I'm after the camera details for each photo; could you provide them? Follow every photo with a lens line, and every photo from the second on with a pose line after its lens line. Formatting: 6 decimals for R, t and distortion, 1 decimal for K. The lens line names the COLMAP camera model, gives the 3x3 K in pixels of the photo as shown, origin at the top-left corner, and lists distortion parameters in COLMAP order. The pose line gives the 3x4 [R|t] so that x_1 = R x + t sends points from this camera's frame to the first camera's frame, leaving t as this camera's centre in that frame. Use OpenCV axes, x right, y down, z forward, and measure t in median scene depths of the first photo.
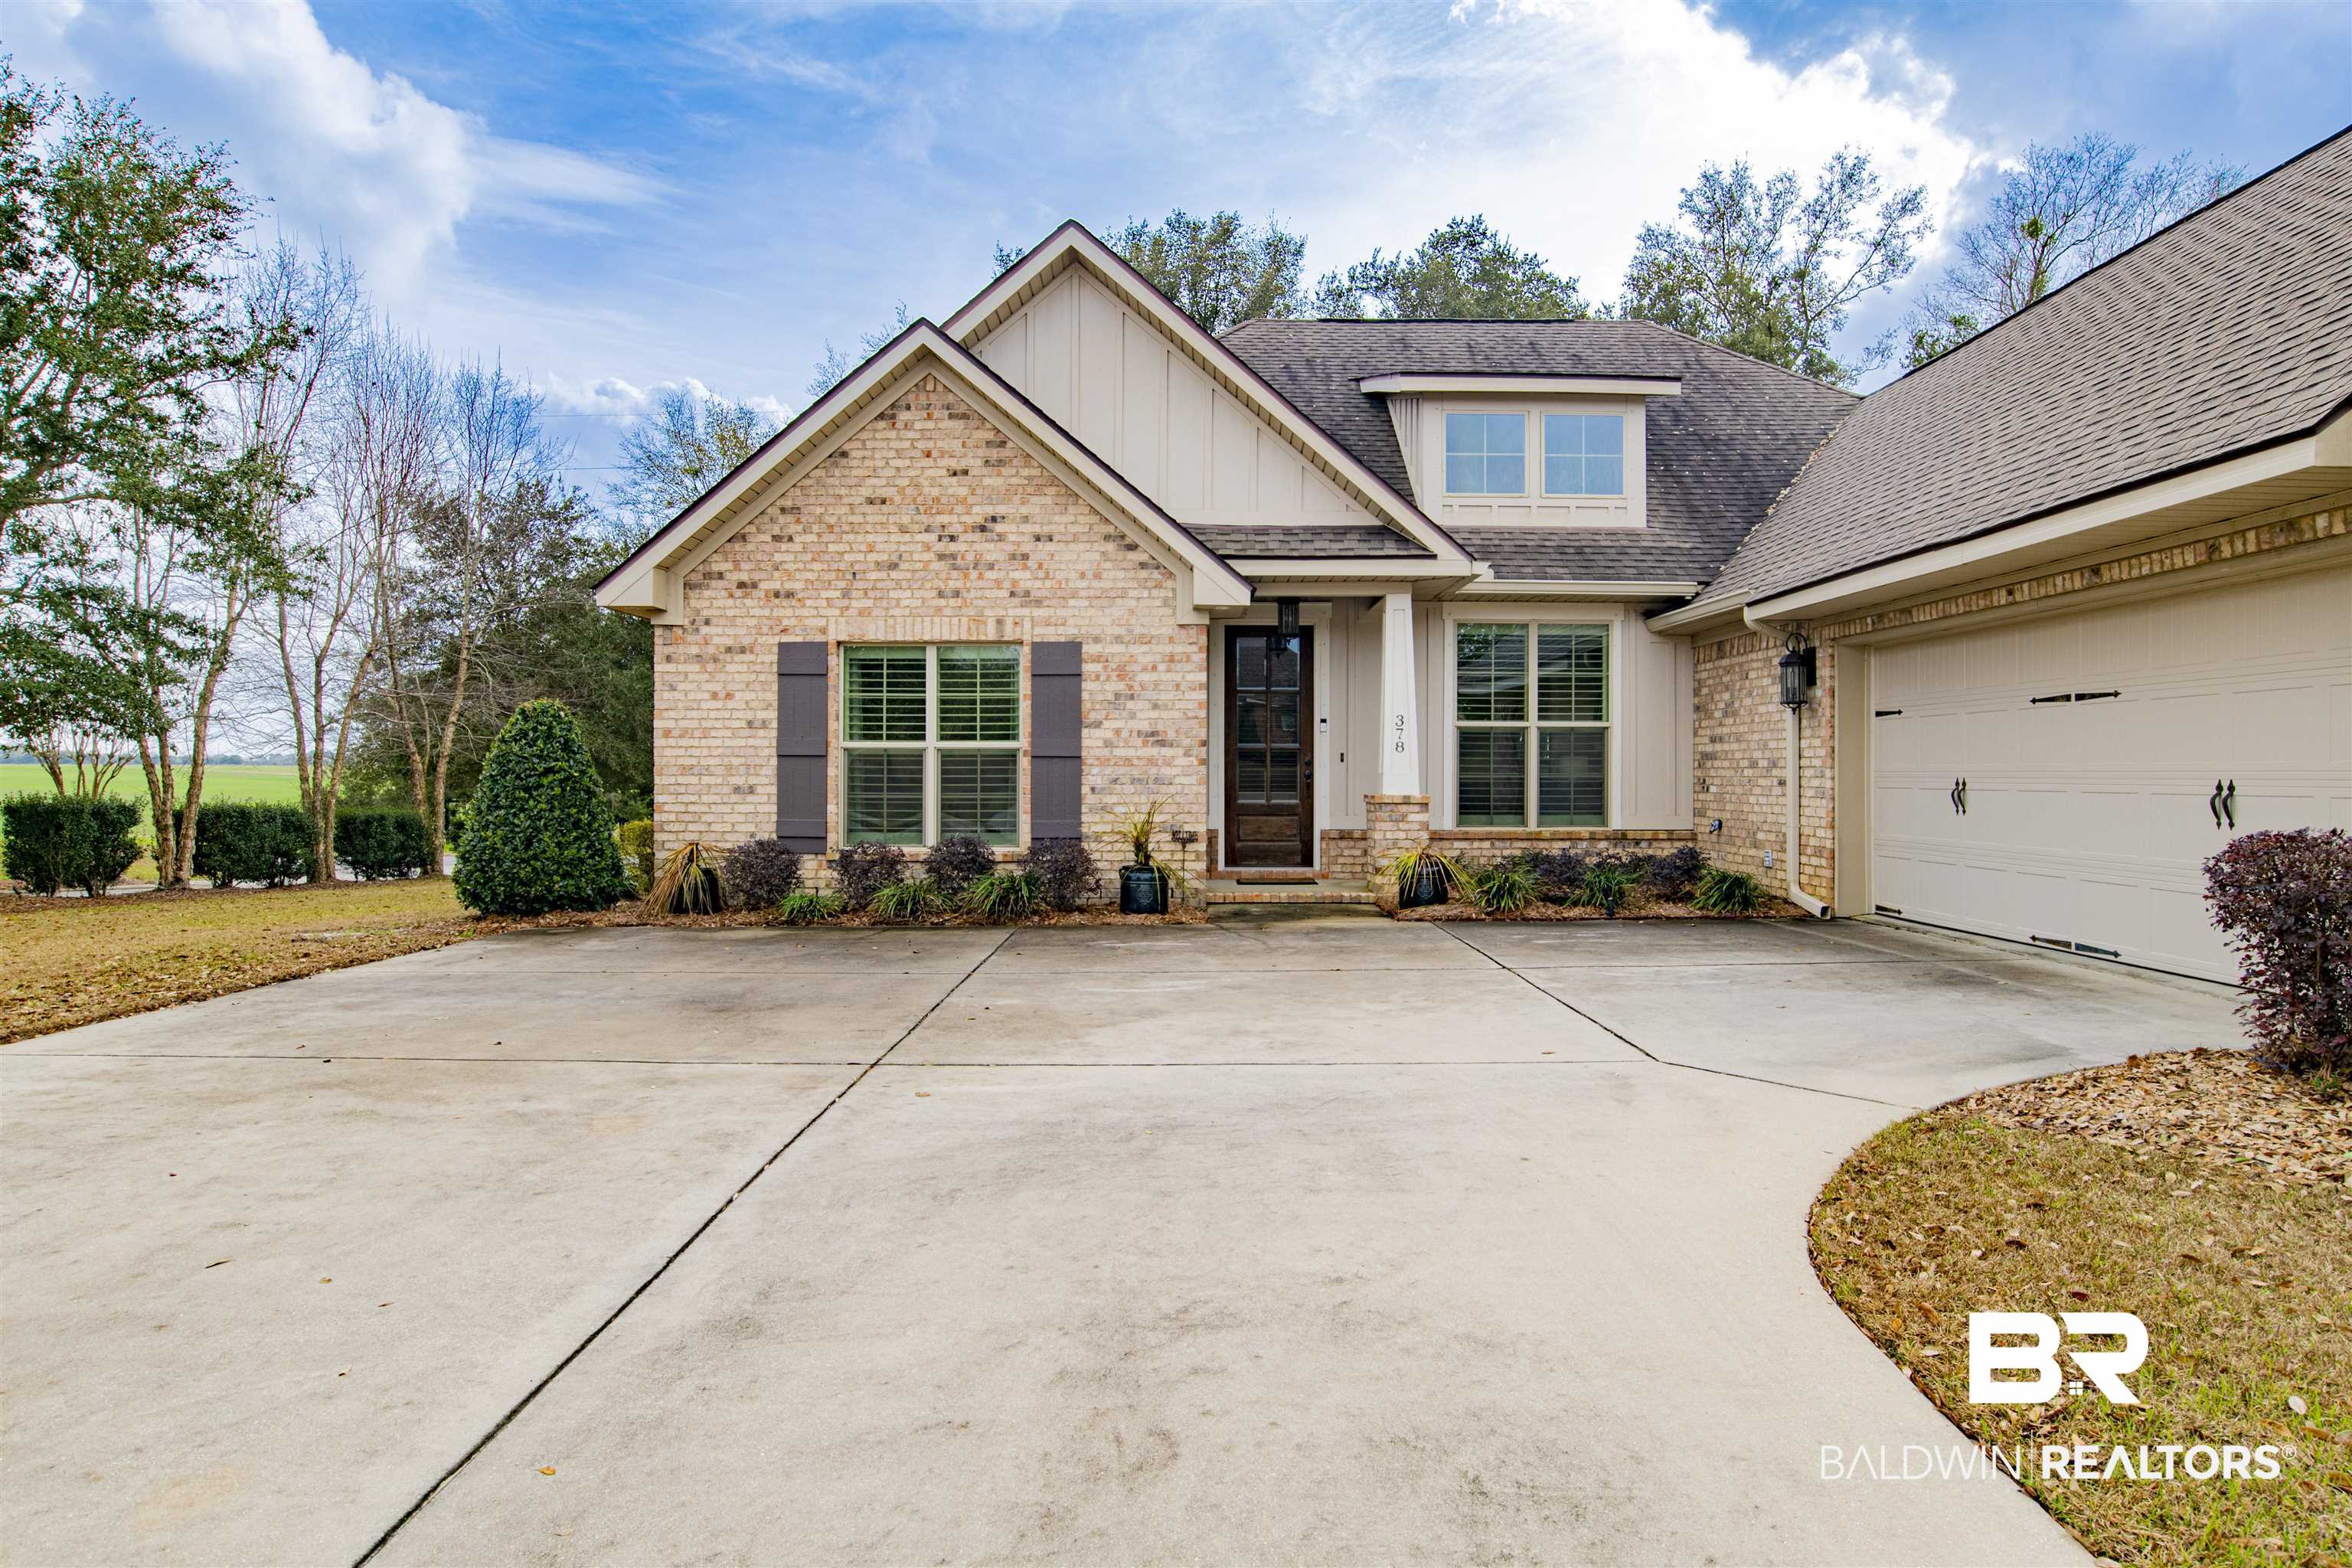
lens RADIAL K [[1290.5, 0, 1166.9], [0, 1290.5, 783.1], [0, 0, 1]] dist [-0.047517, 0.004538]
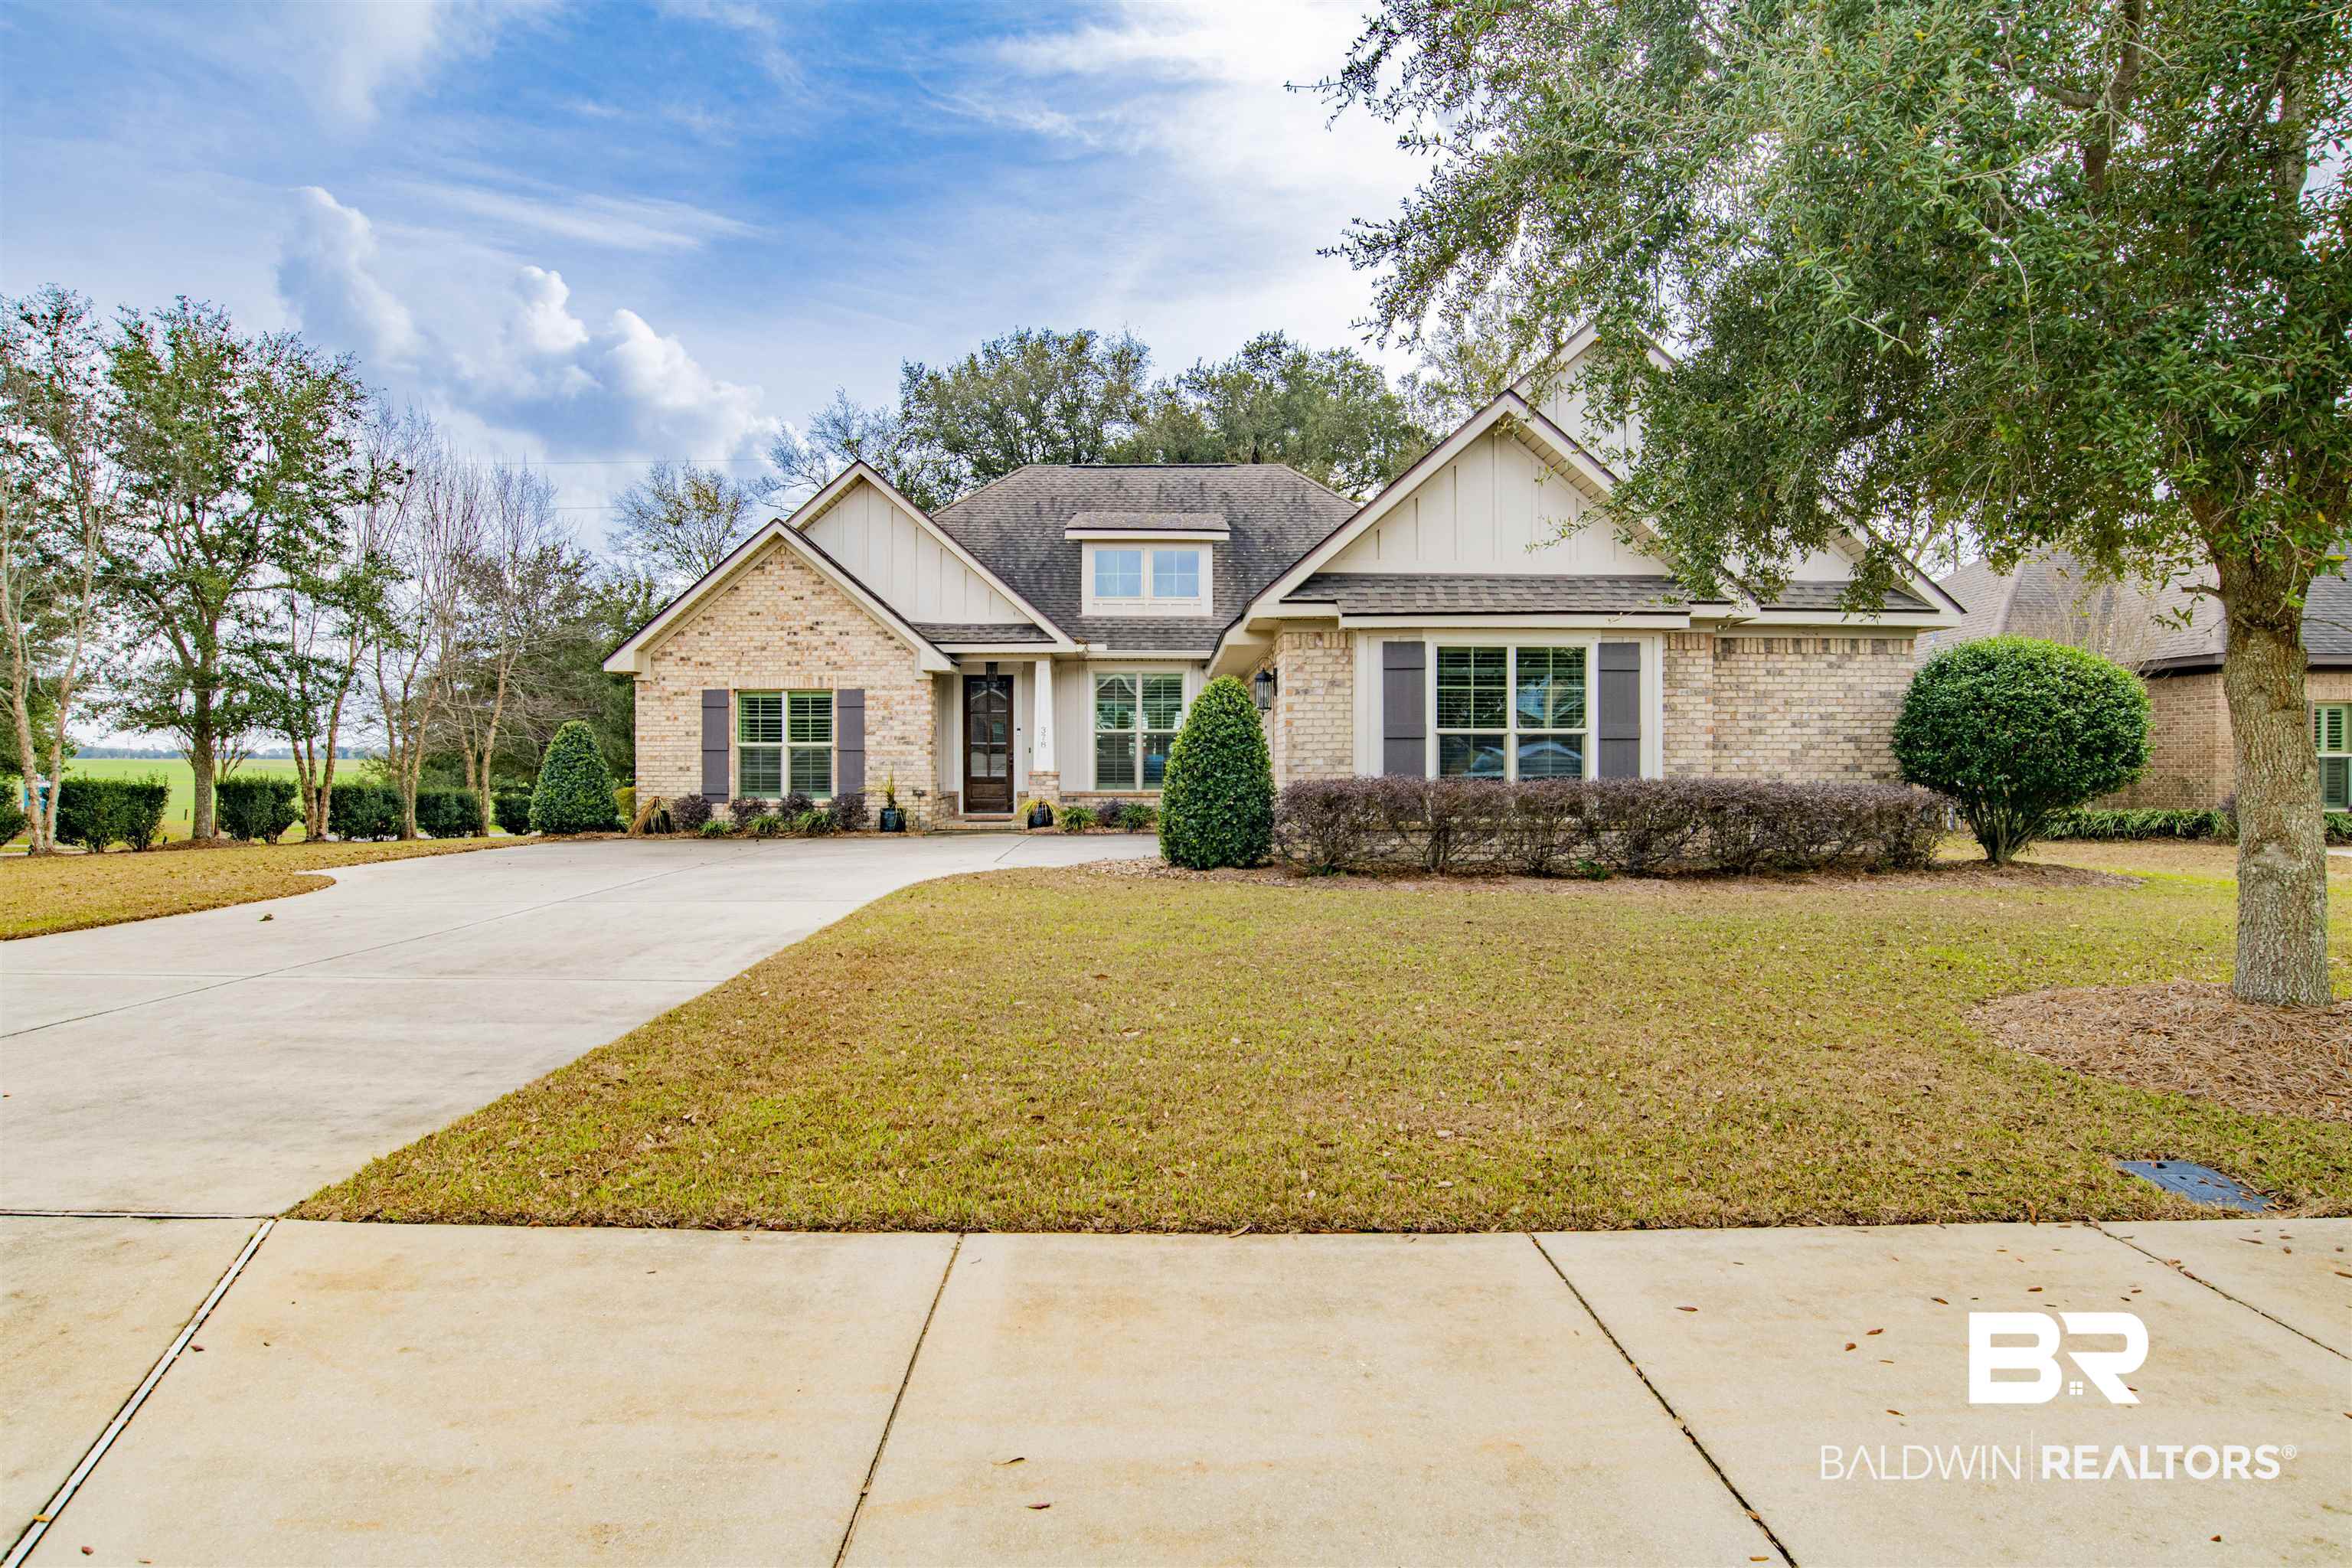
lens RADIAL K [[1258.6, 0, 1183.4], [0, 1258.6, 783.1], [0, 0, 1]] dist [-0.060085, 0.013142]
pose [[0.999726, -0.003613, 0.023135, 0.304671], [0.003448, 0.999968, 0.007199, 0.013465], [-0.023160, -0.007117, 0.999706, -0.713255]]
